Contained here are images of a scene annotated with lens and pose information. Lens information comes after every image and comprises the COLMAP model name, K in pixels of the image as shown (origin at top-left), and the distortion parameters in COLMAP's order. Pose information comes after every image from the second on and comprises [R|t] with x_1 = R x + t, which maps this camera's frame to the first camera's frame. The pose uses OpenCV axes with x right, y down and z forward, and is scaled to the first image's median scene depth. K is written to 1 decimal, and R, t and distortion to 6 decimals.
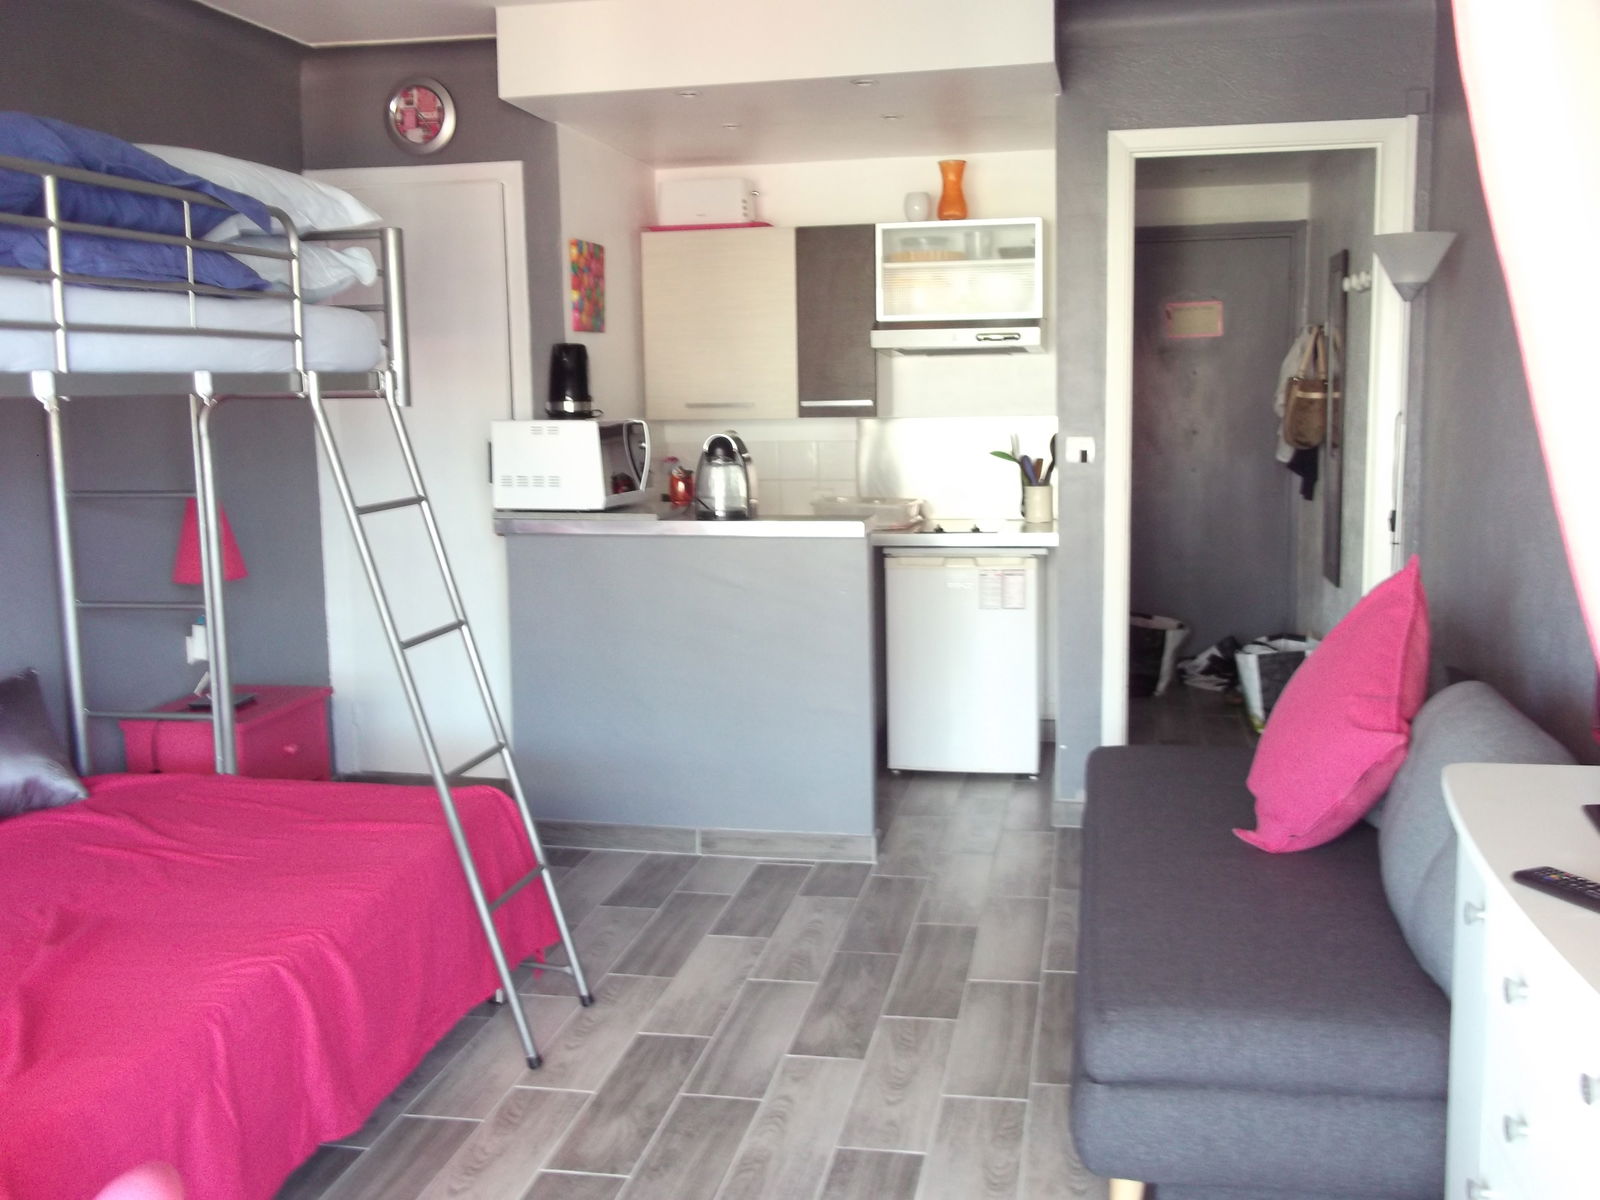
lens RADIAL K [[1535.1, 0, 808.9], [0, 1535.1, 588.4], [0, 0, 1]] dist [0.004539, 0.027097]
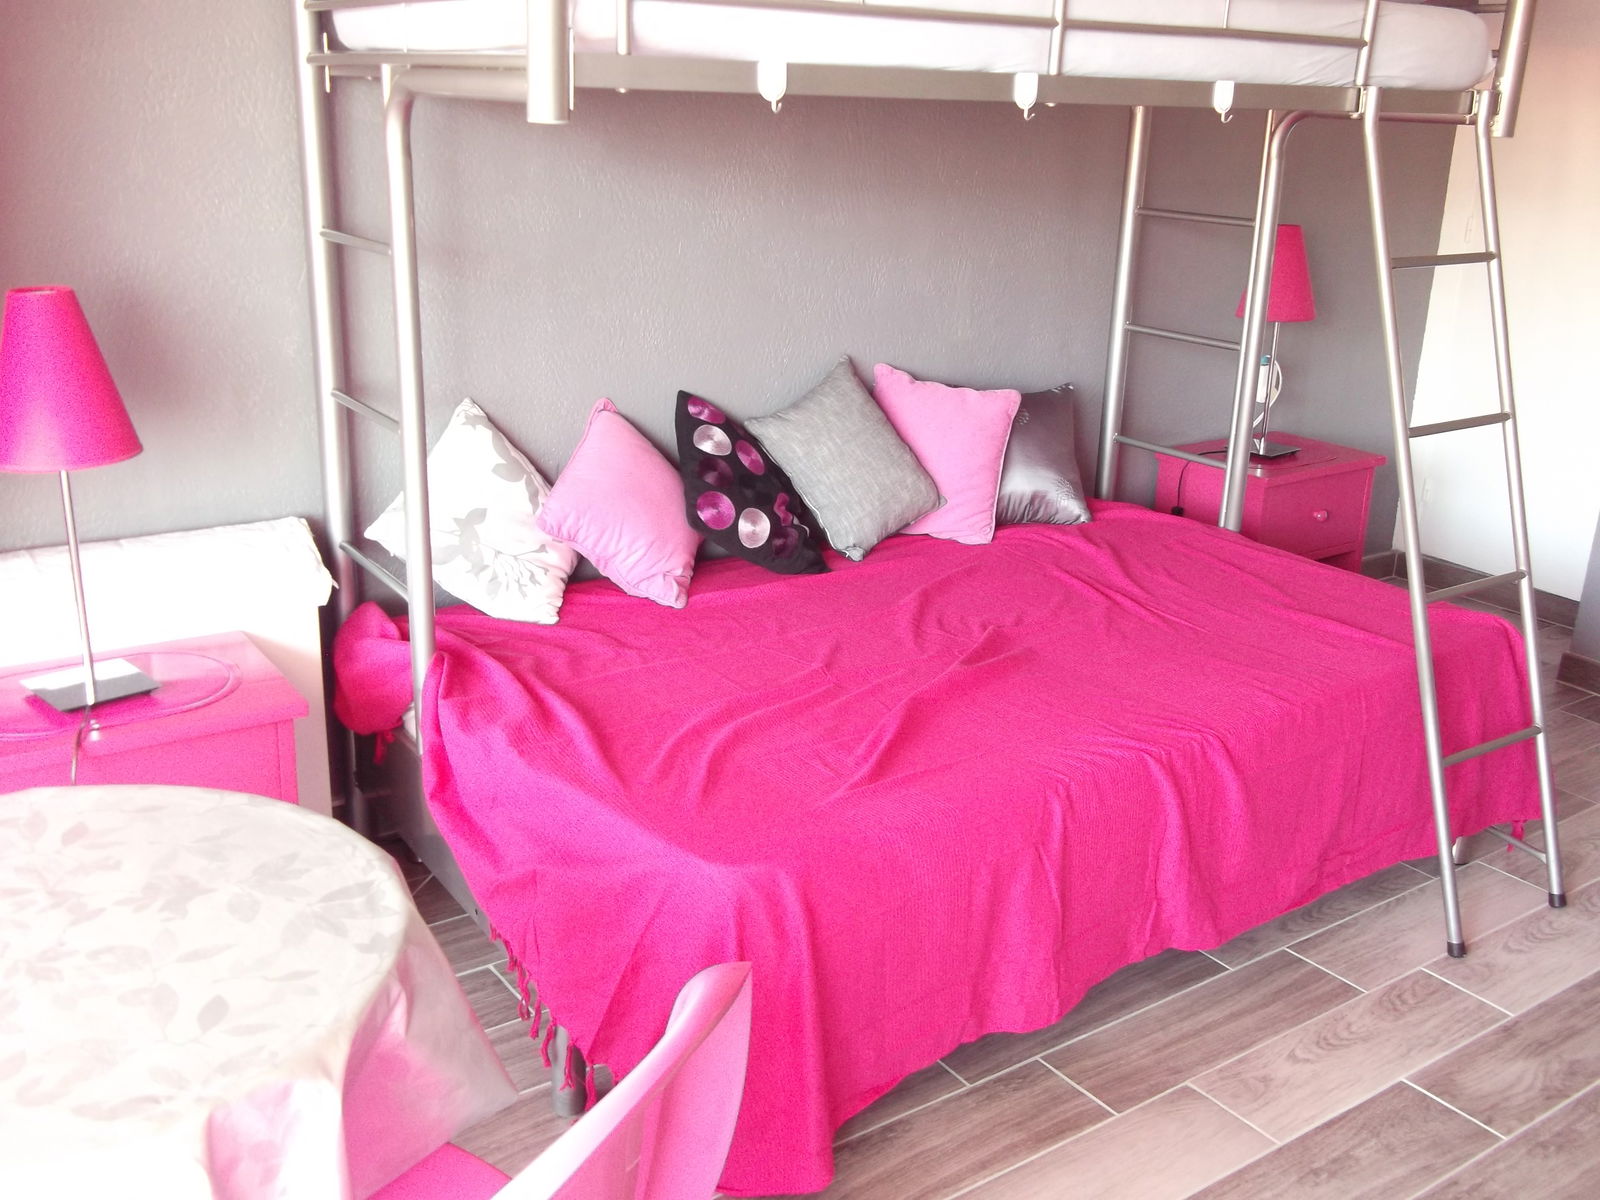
lens RADIAL K [[1535.1, 0, 808.9], [0, 1535.1, 588.4], [0, 0, 1]] dist [0.004539, 0.027097]
pose [[0.725492, 0.250753, -0.640925, 0.048421], [-0.136226, 0.965159, 0.223405, -0.019917], [0.674614, -0.074768, 0.734374, 0.136844]]
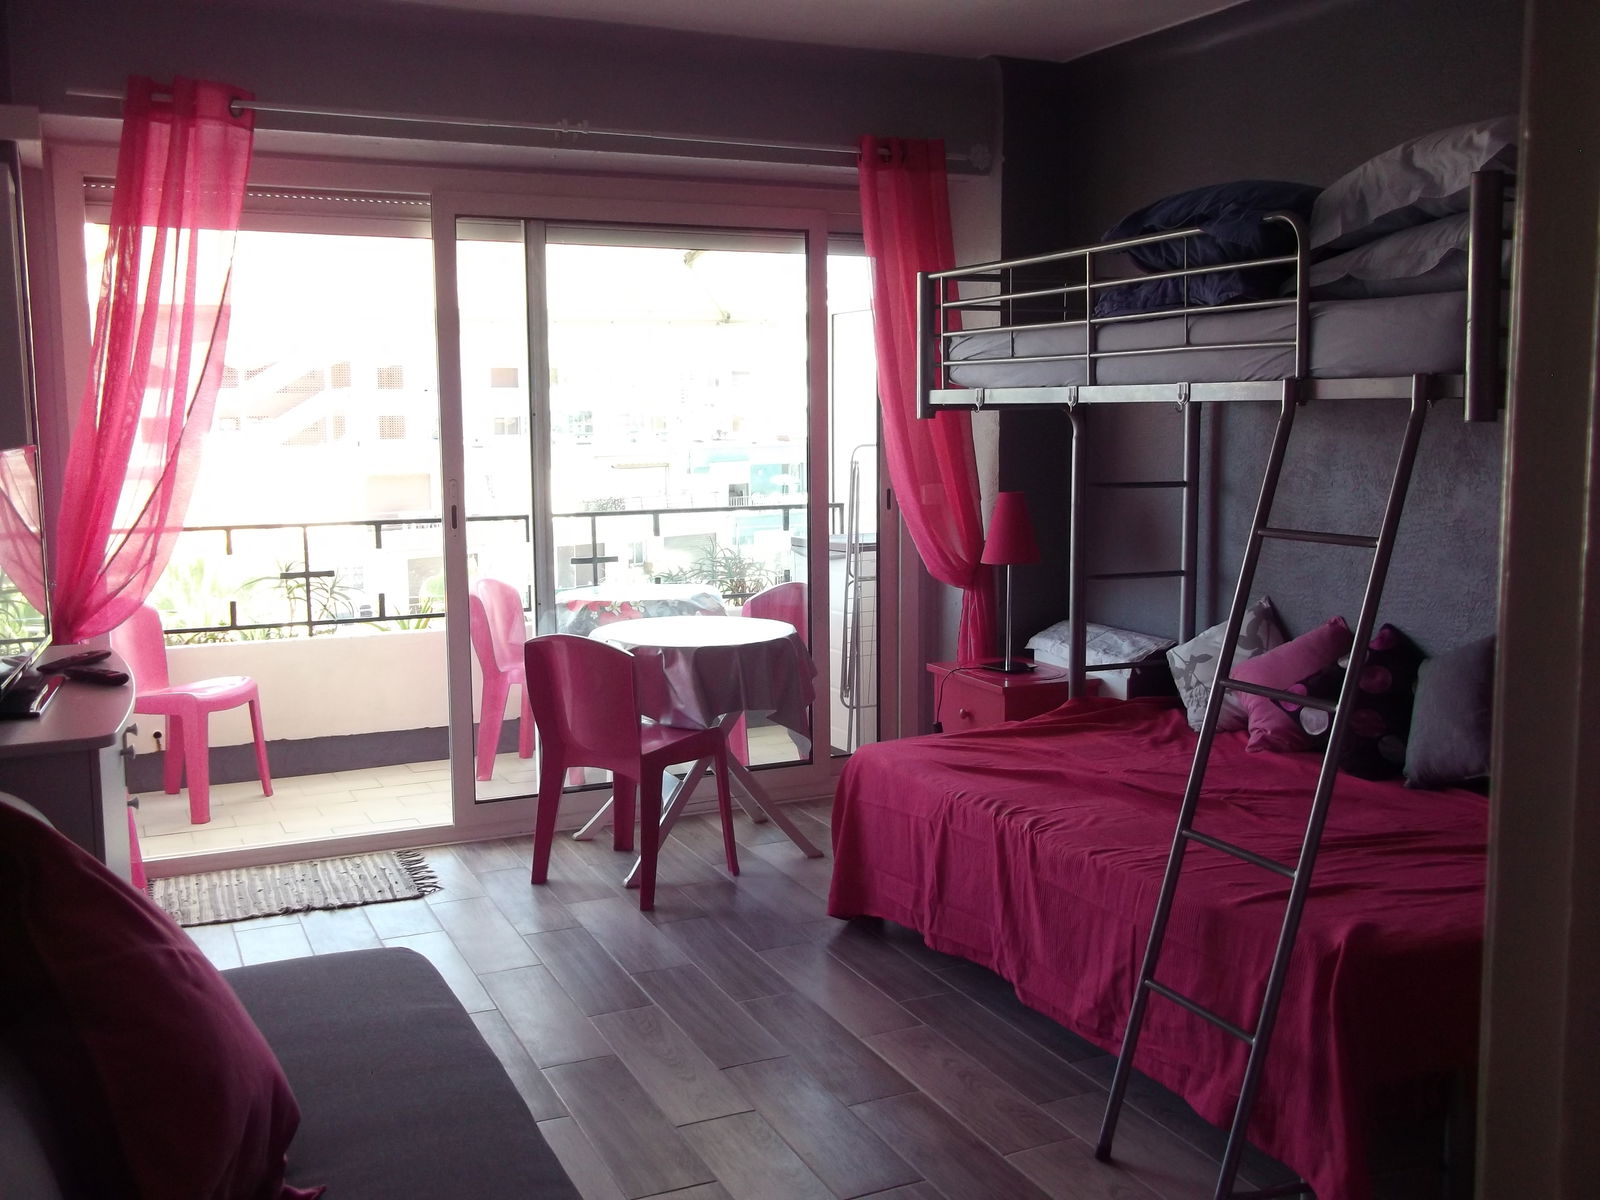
lens RADIAL K [[1535.1, 0, 808.9], [0, 1535.1, 588.4], [0, 0, 1]] dist [0.004539, 0.027097]
pose [[-0.811322, 0.089887, -0.577648, 0.393449], [-0.056440, 0.971449, 0.230437, -0.182361], [0.581869, 0.219561, -0.783085, 1.342630]]
